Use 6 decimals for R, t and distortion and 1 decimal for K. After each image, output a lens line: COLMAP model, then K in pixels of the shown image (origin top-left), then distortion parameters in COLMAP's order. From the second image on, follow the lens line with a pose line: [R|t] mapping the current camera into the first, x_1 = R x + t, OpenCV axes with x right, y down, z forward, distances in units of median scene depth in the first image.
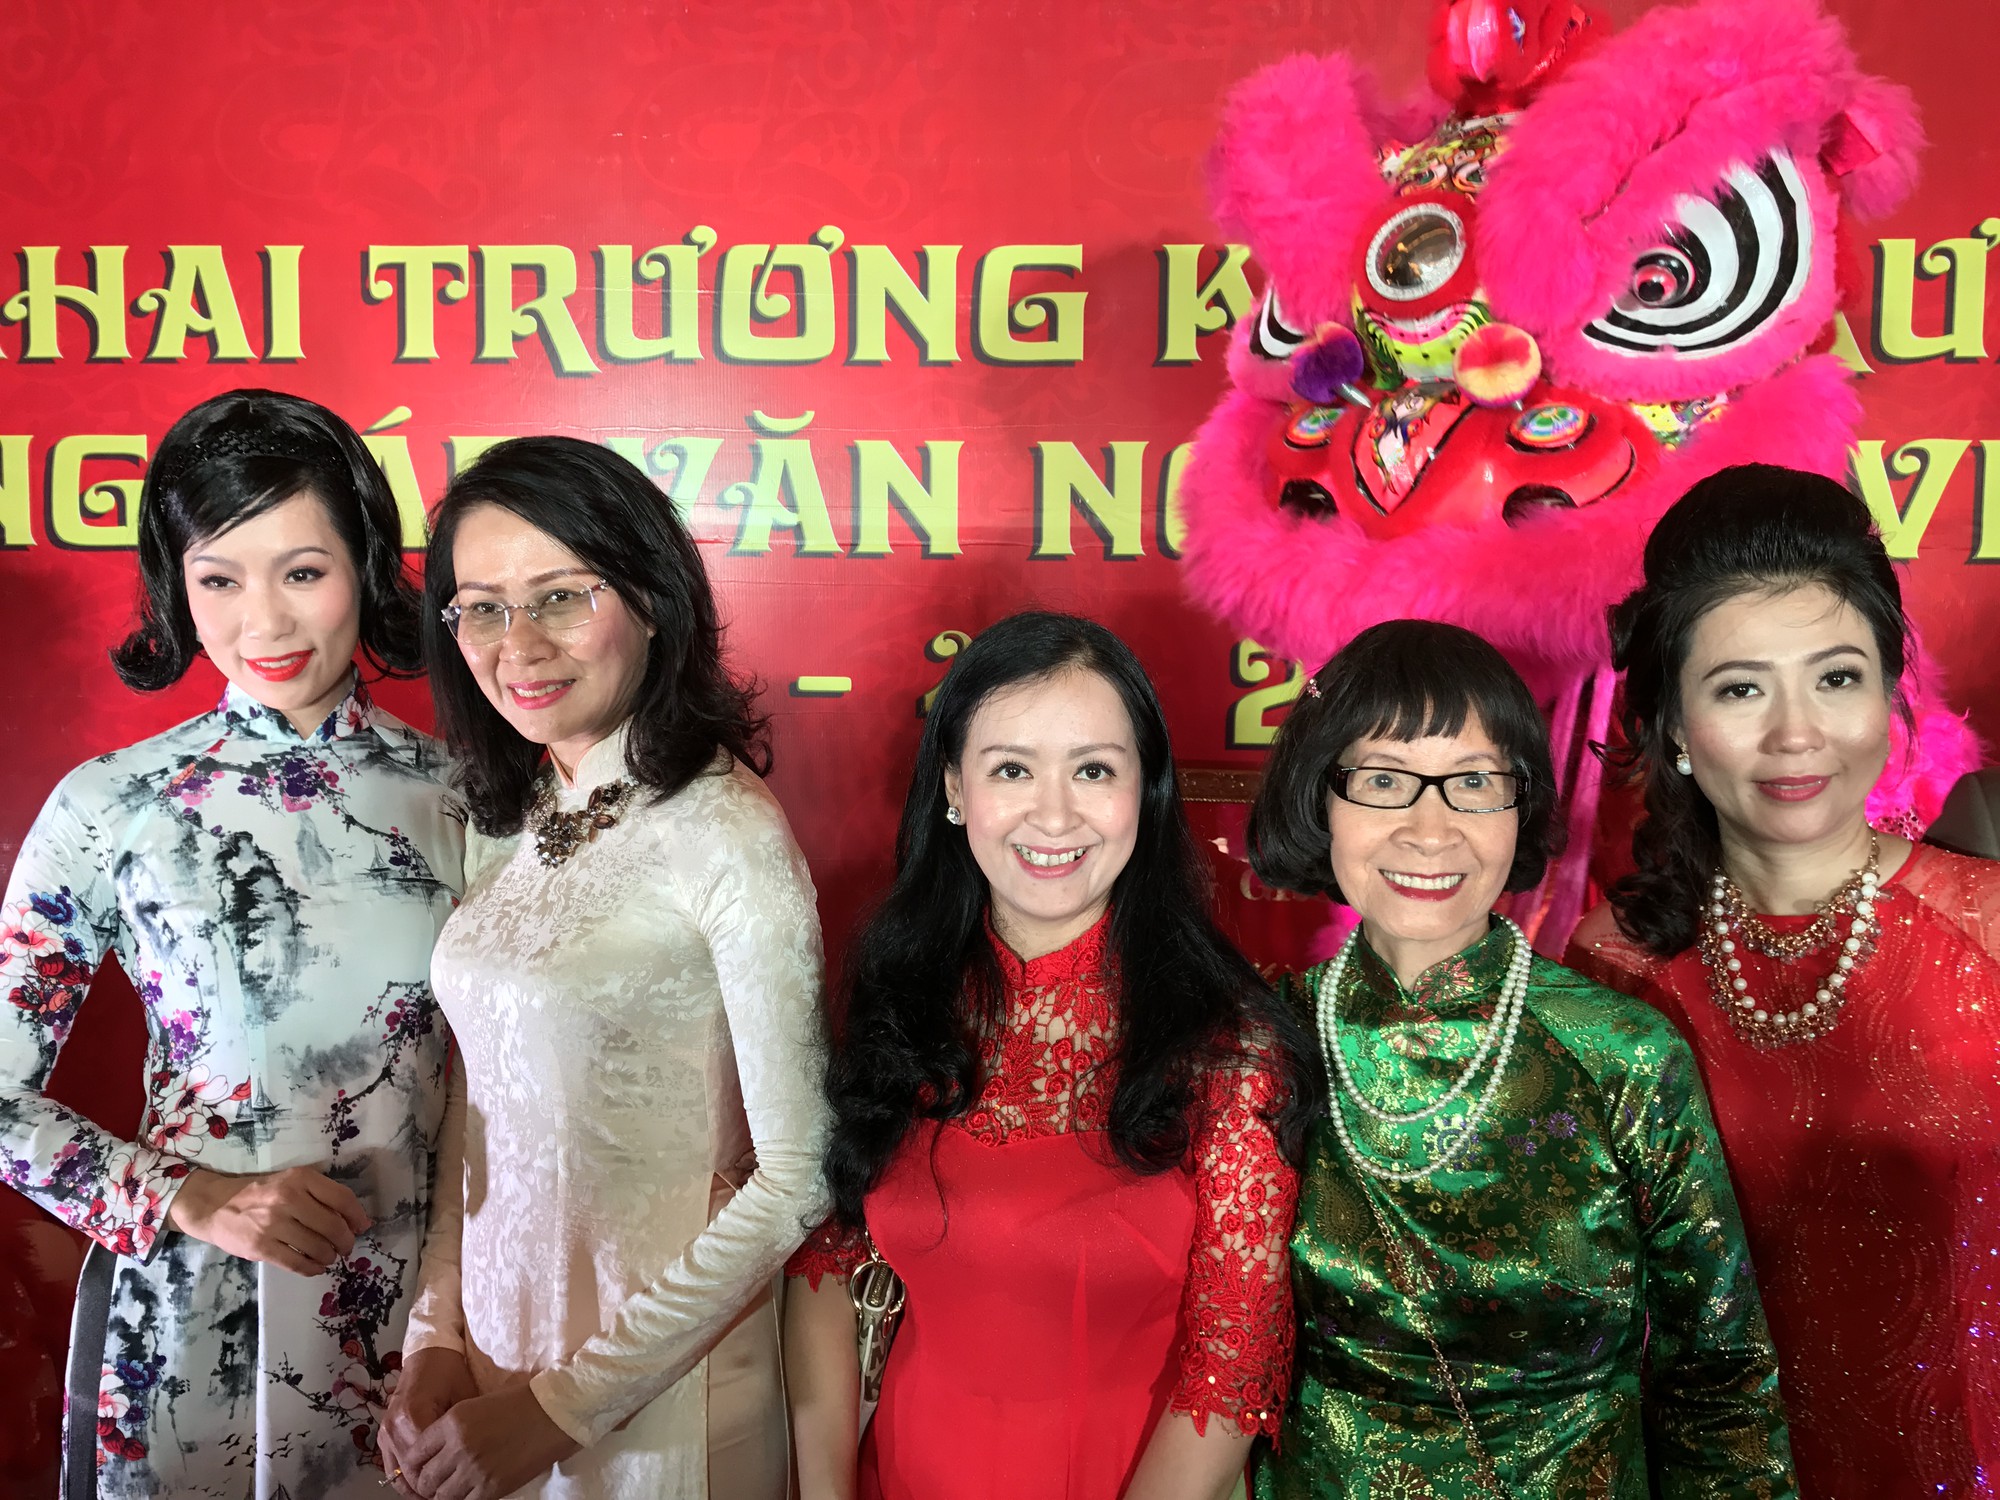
lens RADIAL K [[1527.0, 0, 1000.1], [0, 1527.0, 787.6], [0, 0, 1]] dist [0.008297, 0.002977]
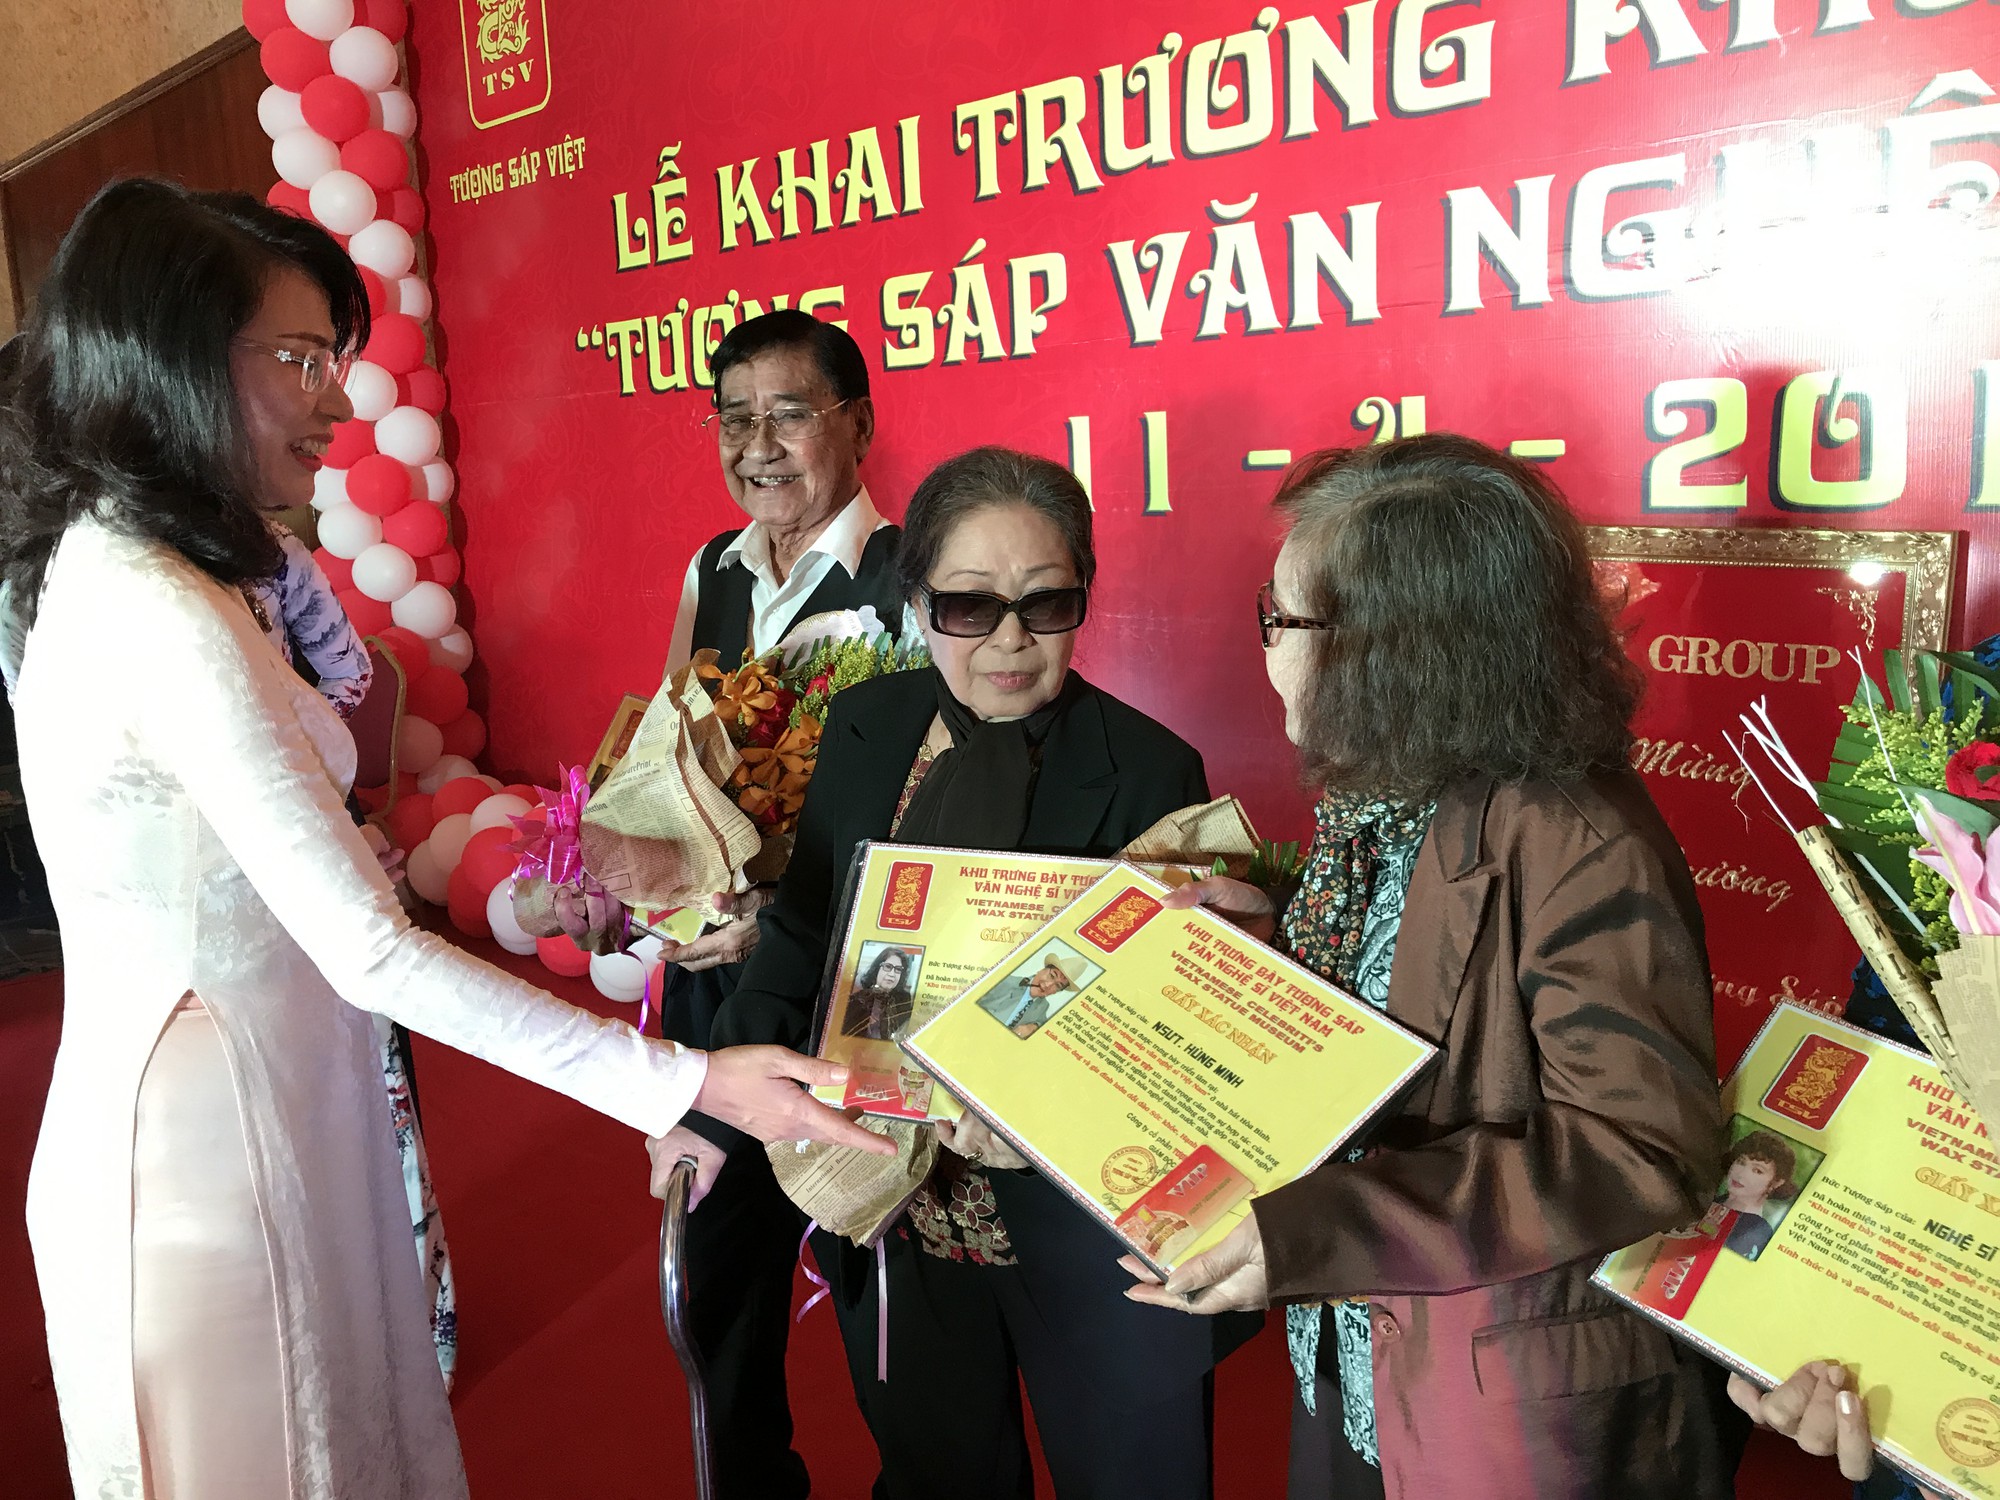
lens RADIAL K [[1738.1, 0, 1000.0], [0, 1738.1, 750.0], [0, 0, 1]] dist [0.016860, 0.006447]
pose [[0.739164, 0.068357, -0.670047, 0.575772], [0.002729, 0.994524, 0.104469, 0.008286], [0.673520, -0.079048, 0.734930, -0.029042]]
